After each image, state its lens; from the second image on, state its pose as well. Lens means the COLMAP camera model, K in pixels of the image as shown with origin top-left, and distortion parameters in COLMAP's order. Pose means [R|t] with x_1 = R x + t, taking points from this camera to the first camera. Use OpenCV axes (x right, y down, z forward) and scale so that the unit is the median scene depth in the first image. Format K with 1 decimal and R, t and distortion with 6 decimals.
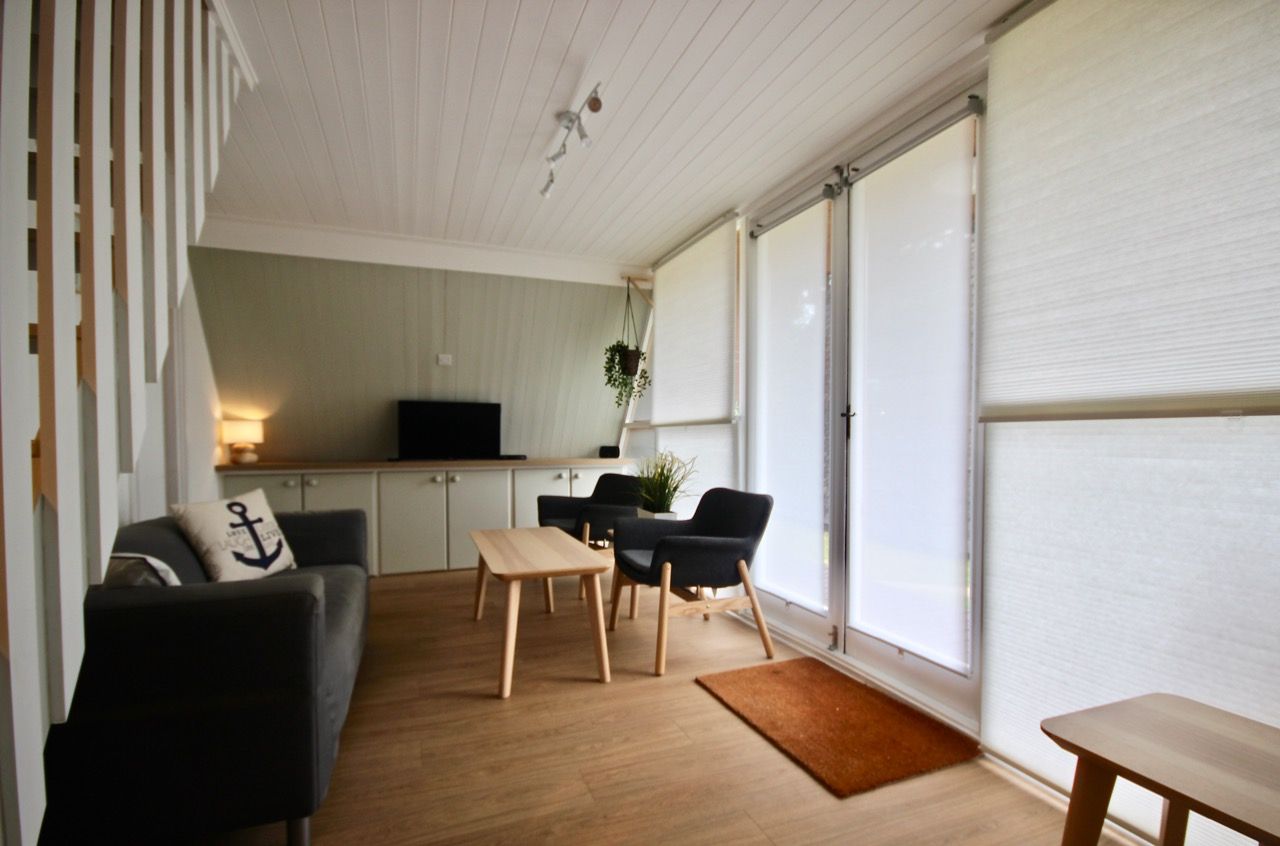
lens RADIAL K [[601.4, 0, 661.4], [0, 601.4, 449.3], [0, 0, 1]] dist [-0.000061, 0.000543]
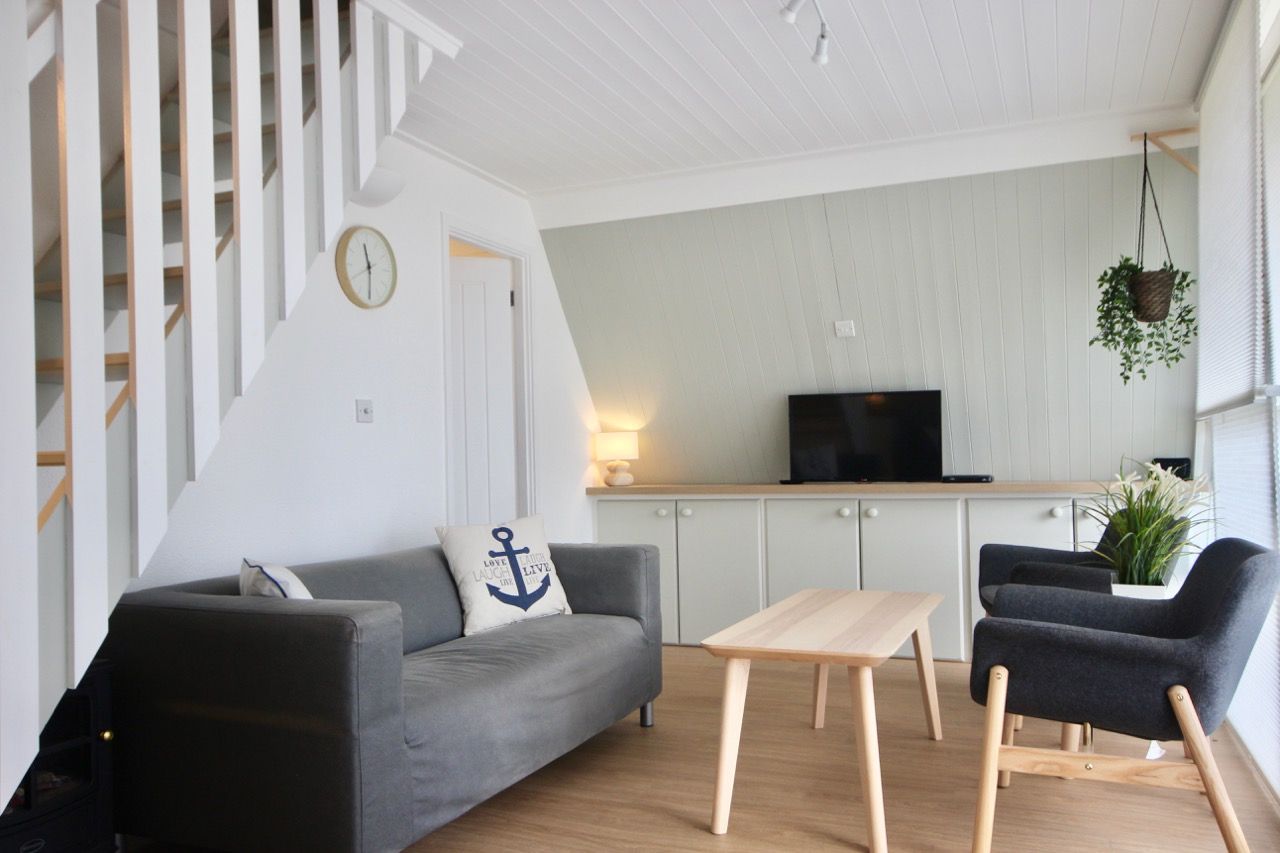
lens RADIAL K [[1000.2, 0, 635.2], [0, 1000.2, 437.7], [0, 0, 1]] dist [0.010795, 0.016306]
pose [[0.705720, -0.029818, -0.707863, 0.309480], [0.005141, 0.999303, -0.036969, 0.010359], [0.708472, 0.022451, 0.705381, 0.094107]]
